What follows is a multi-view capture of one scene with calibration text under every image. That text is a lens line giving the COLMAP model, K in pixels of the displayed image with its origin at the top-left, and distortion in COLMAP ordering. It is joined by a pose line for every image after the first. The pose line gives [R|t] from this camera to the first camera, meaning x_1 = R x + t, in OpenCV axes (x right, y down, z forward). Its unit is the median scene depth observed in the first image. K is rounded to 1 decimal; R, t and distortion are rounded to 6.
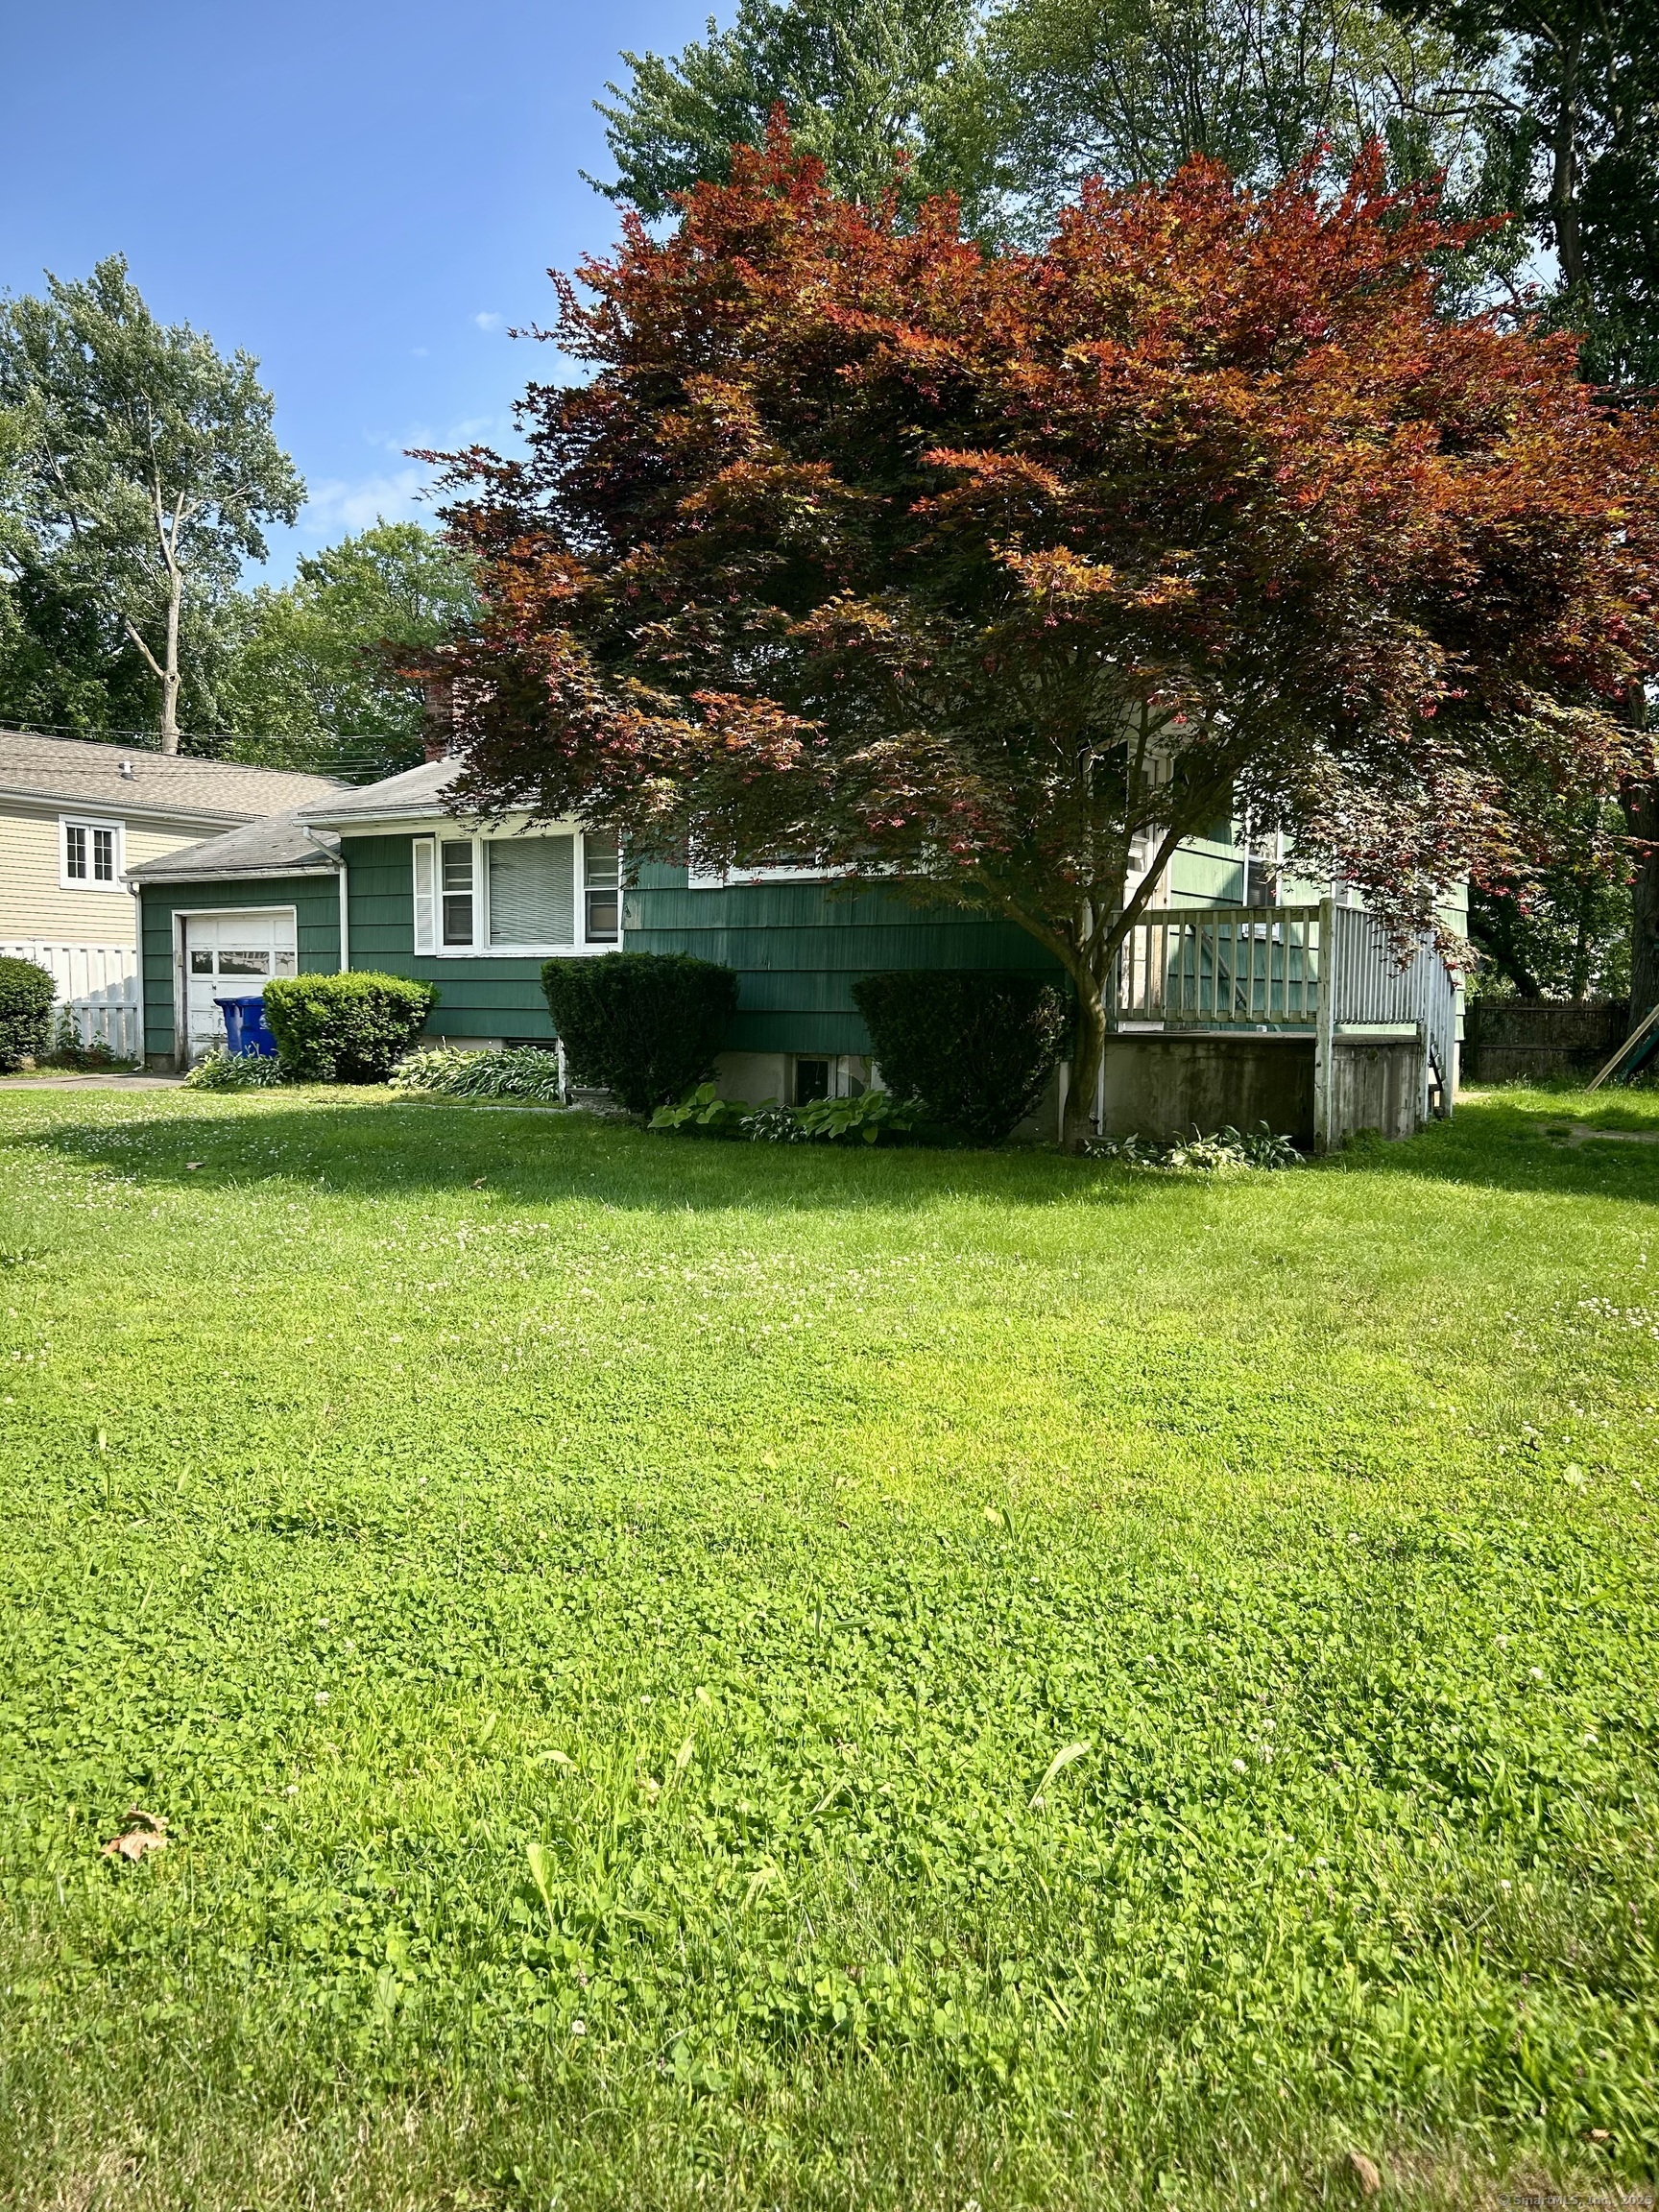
lens RADIAL K [[1658.8, 0, 830.0], [0, 1658.8, 1106.8], [0, 0, 1]] dist [0.048066, -0.013479]
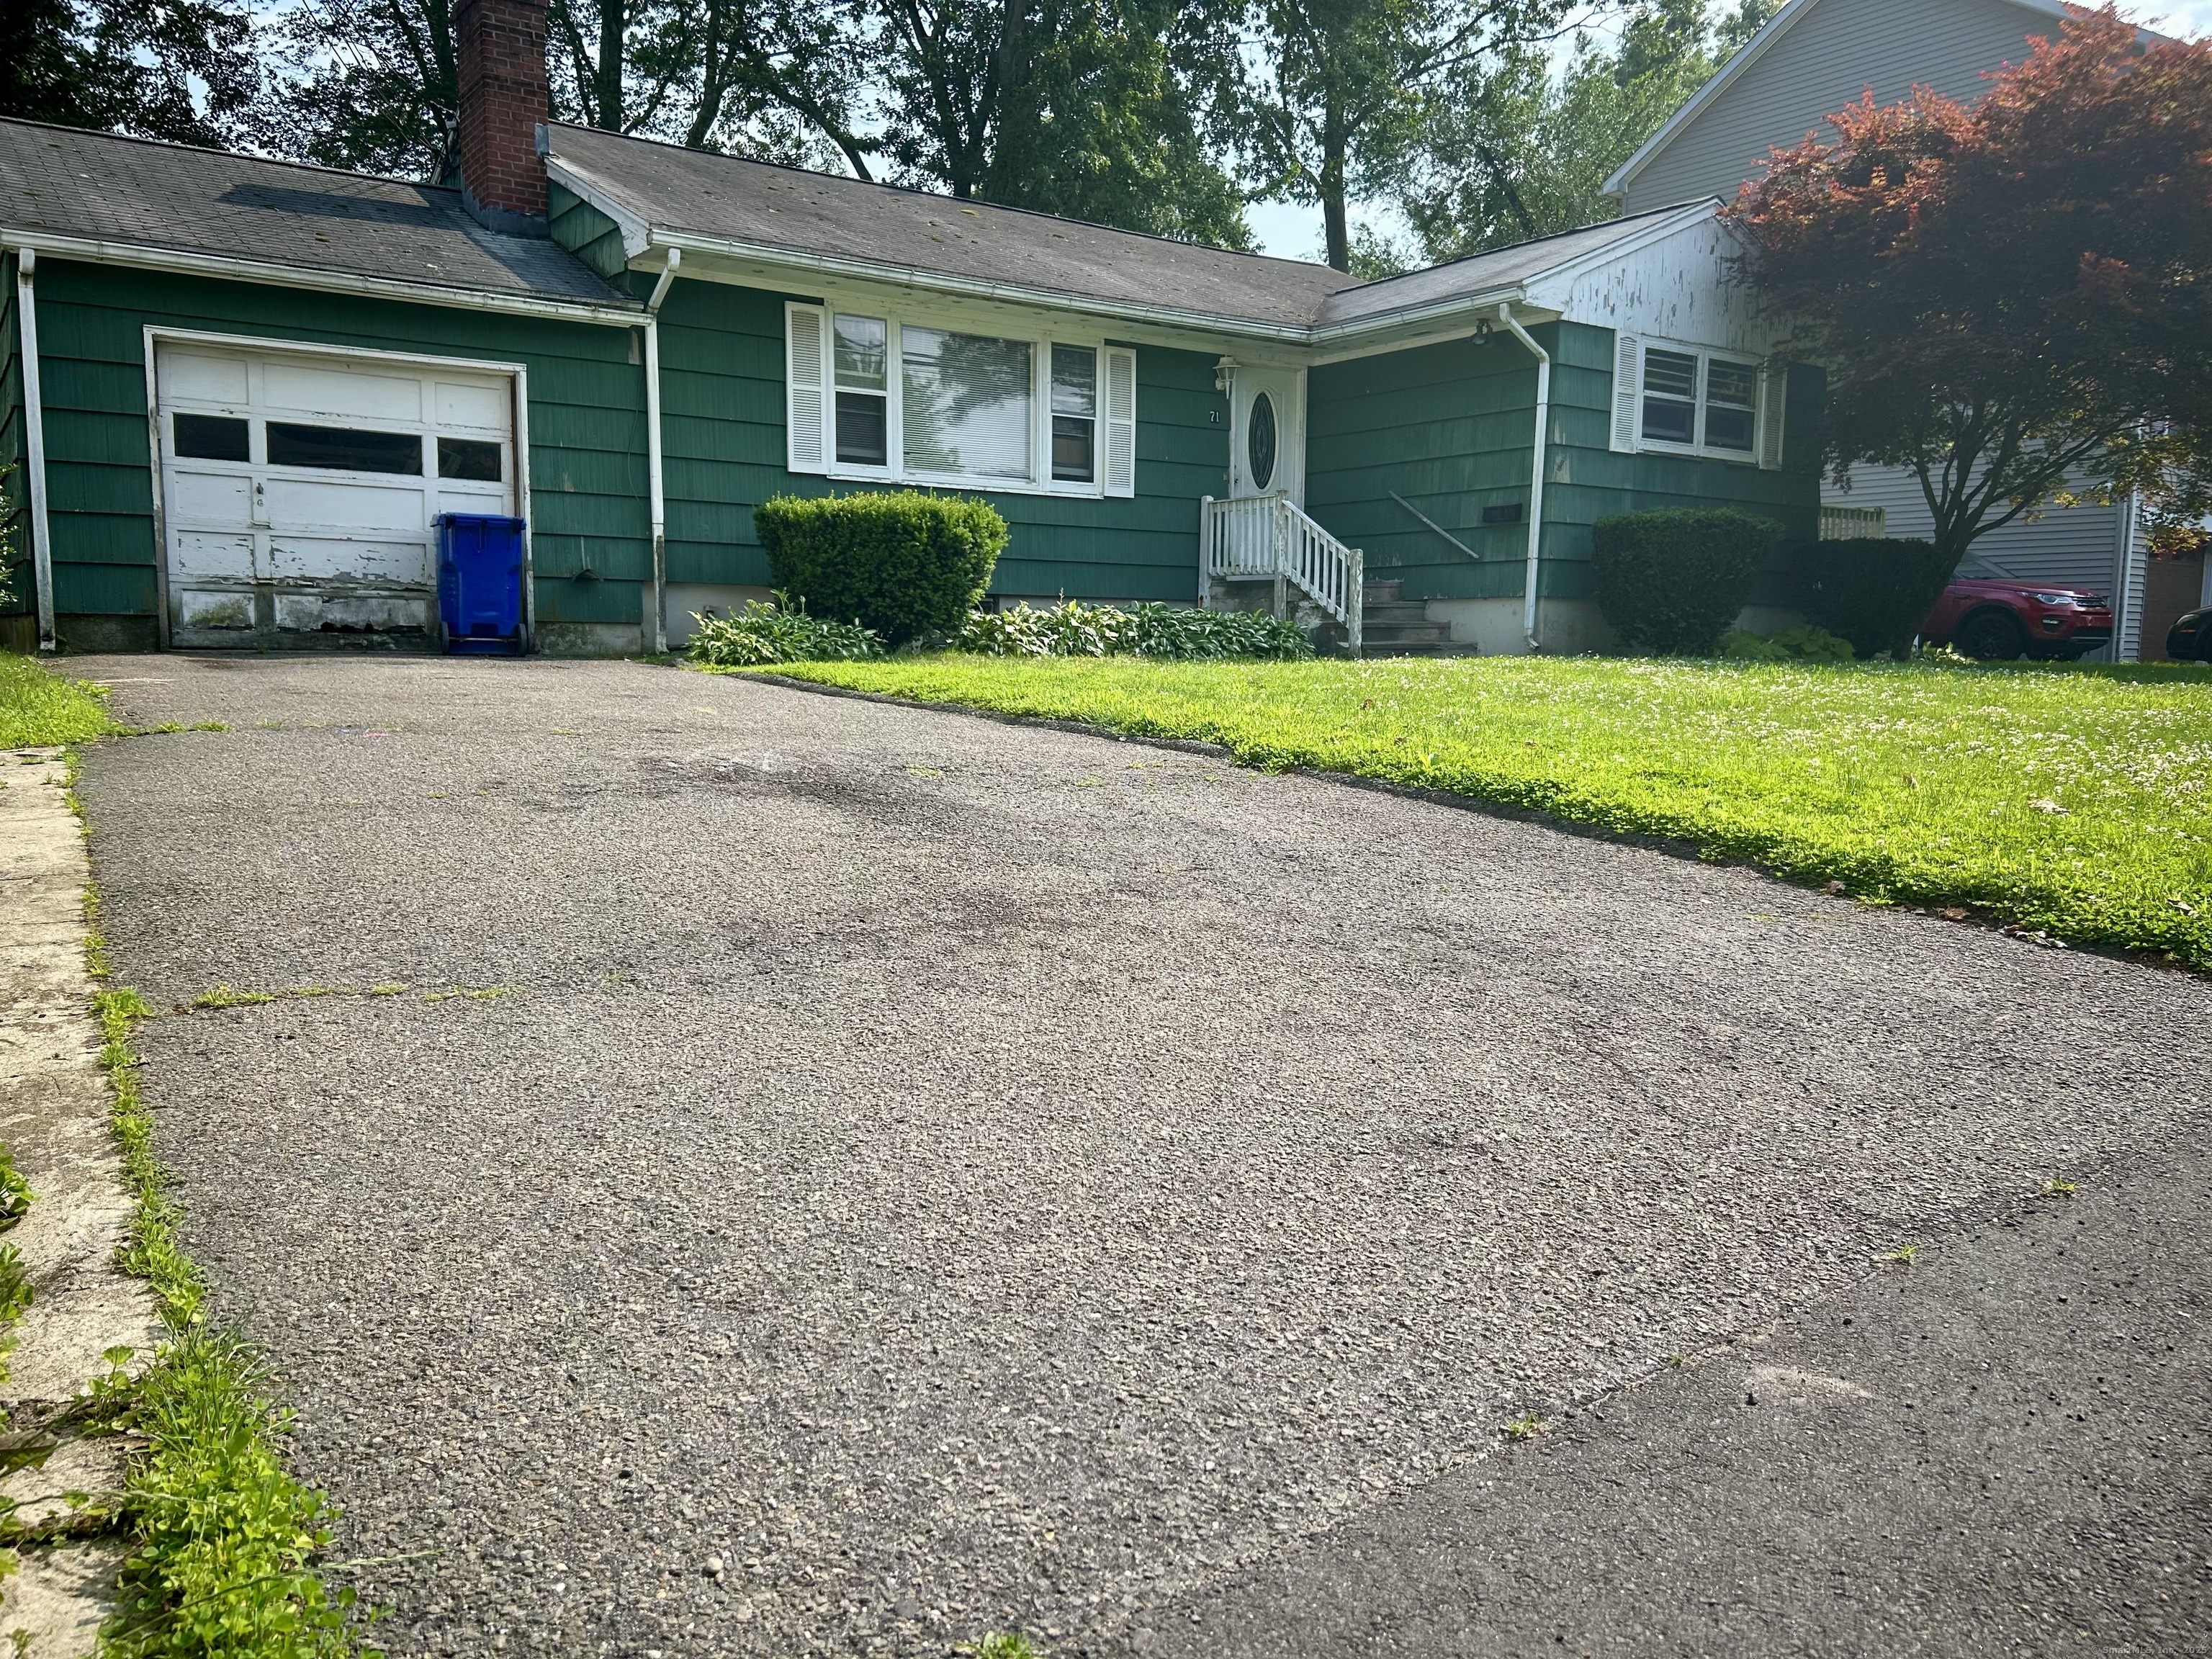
lens RADIAL K [[1658.8, 0, 1114.7], [0, 1658.8, 845.7], [0, 0, 1]] dist [0.048066, -0.013479]
pose [[0.384944, -0.120834, 0.914996, -0.863748], [0.044816, 0.992670, 0.112237, -0.007182], [-0.921851, -0.002199, 0.387538, 0.604043]]
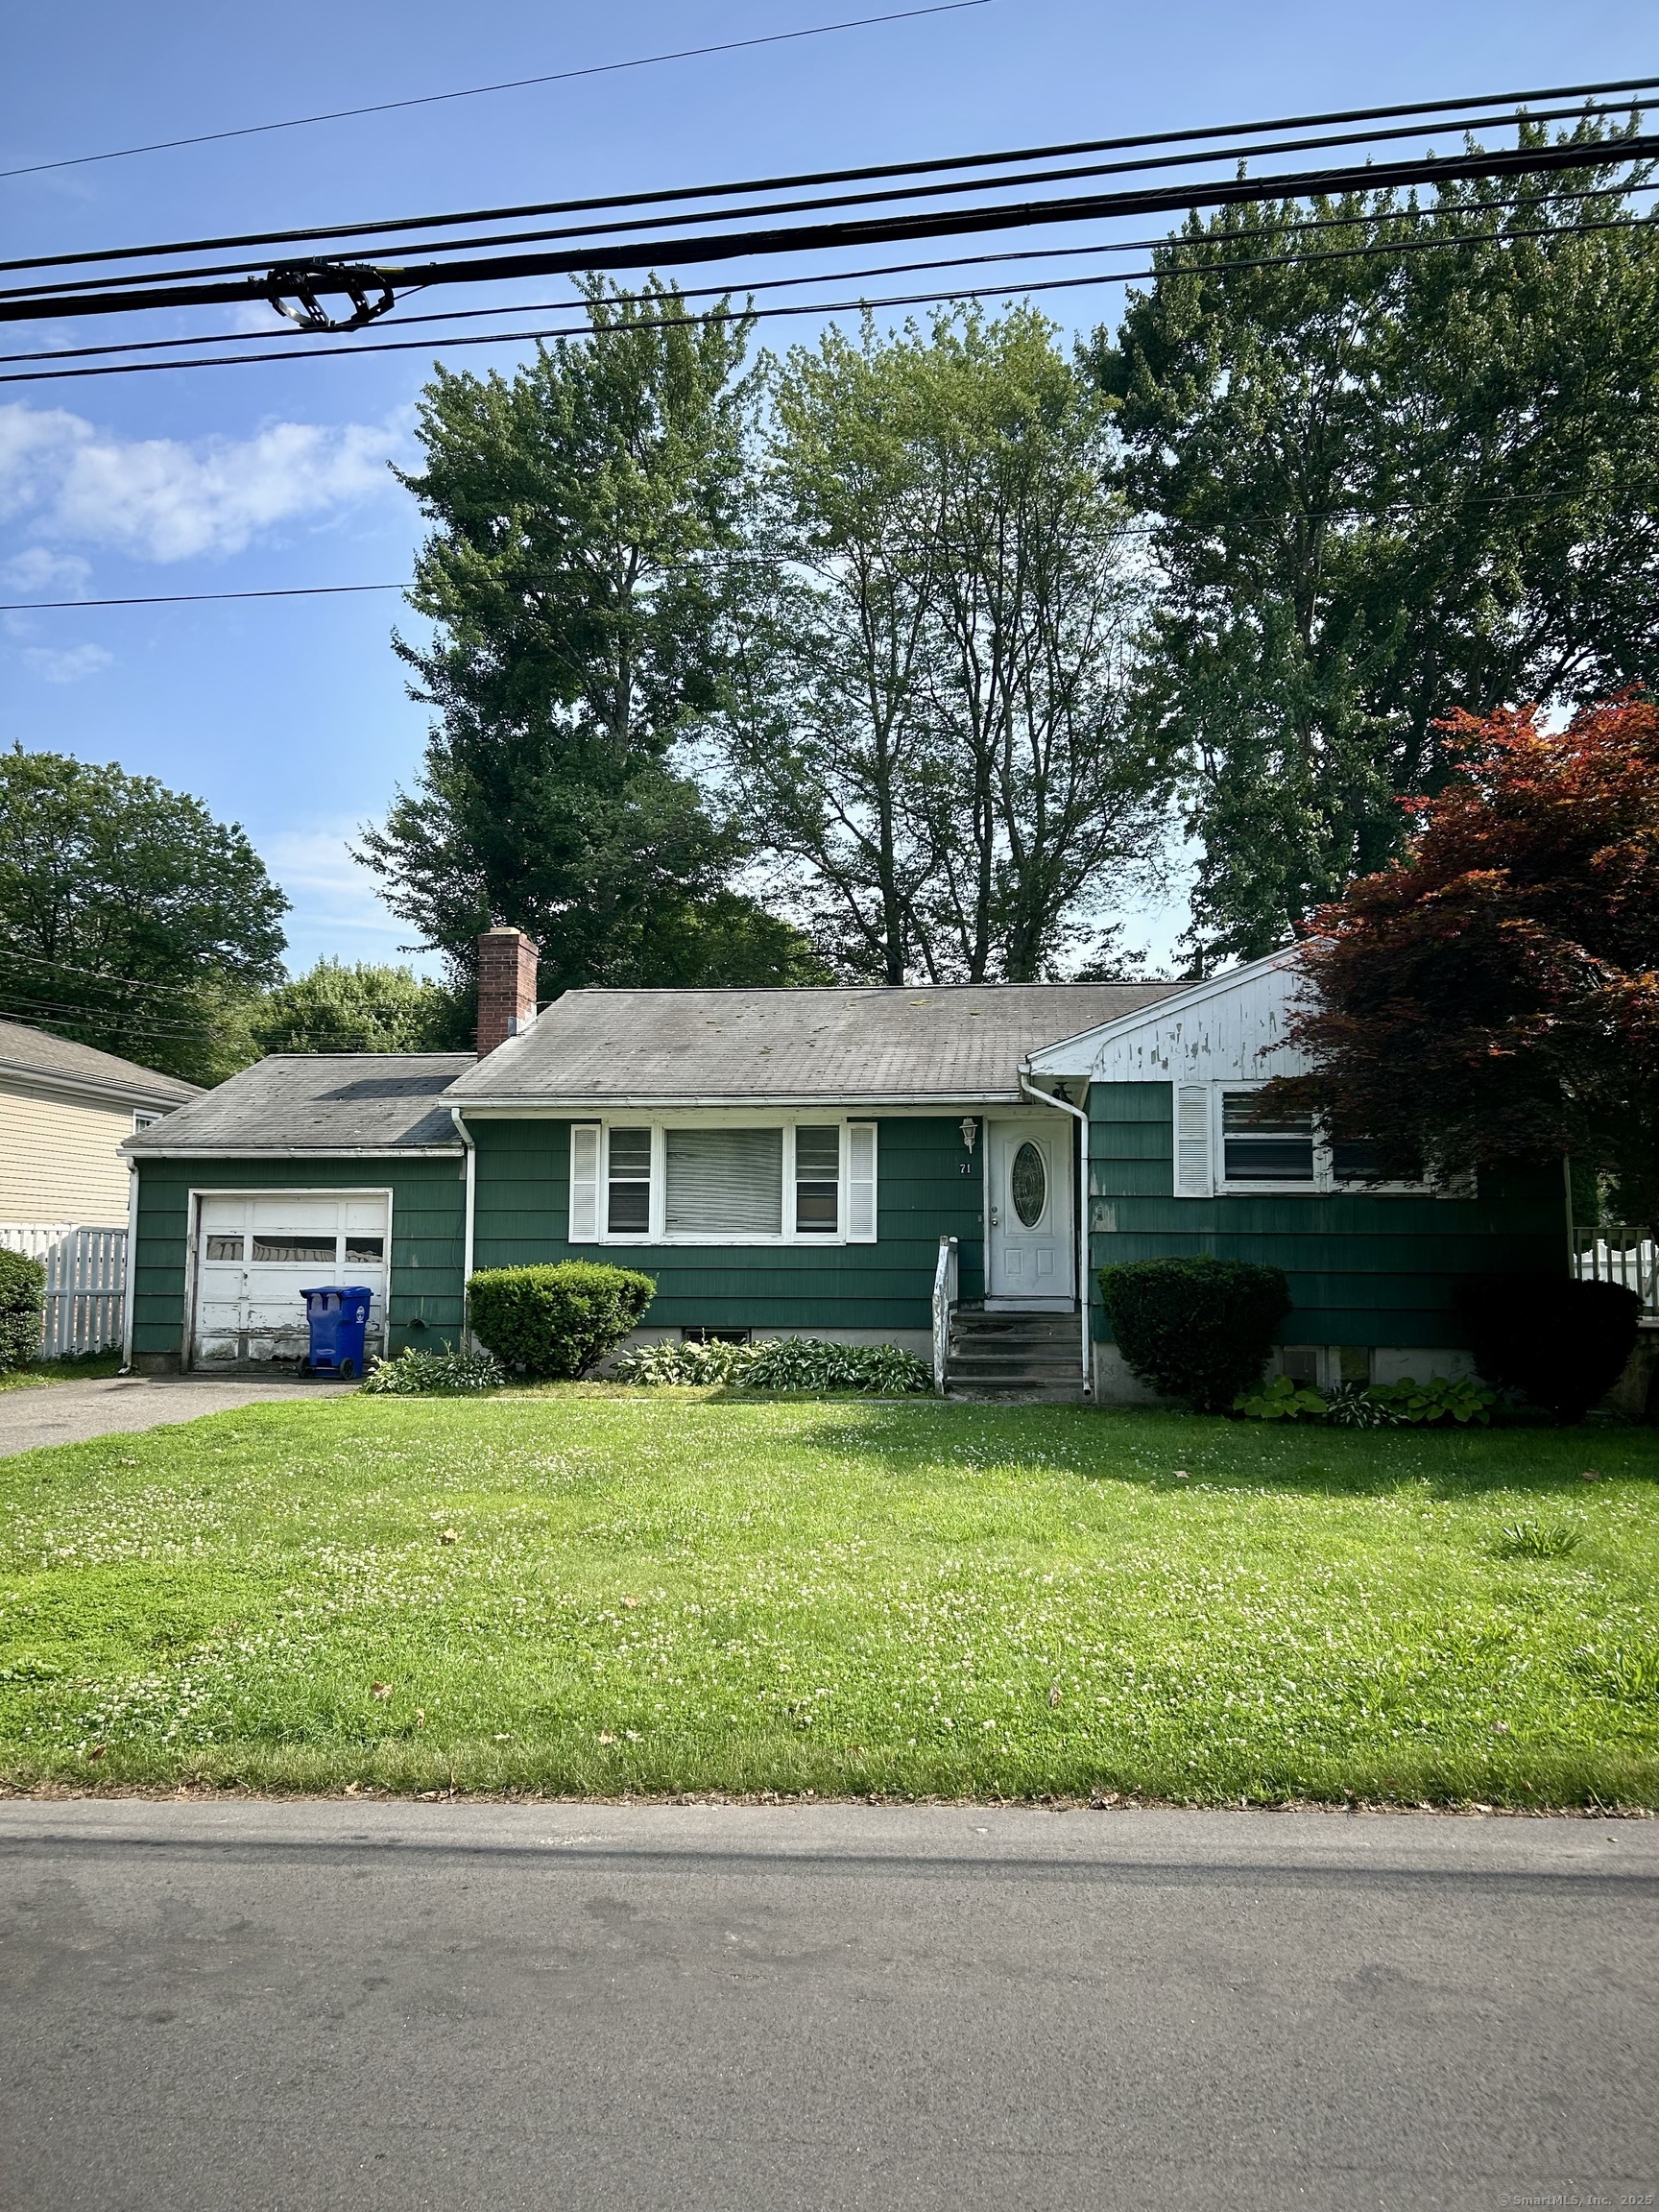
lens RADIAL K [[1658.8, 0, 832.4], [0, 1658.8, 1099.4], [0, 0, 1]] dist [0.048066, -0.013479]
pose [[0.906646, 0.035581, 0.420390, -0.523701], [0.030242, 0.988393, -0.148878, -0.024827], [-0.420808, 0.147693, 0.895046, 0.058281]]
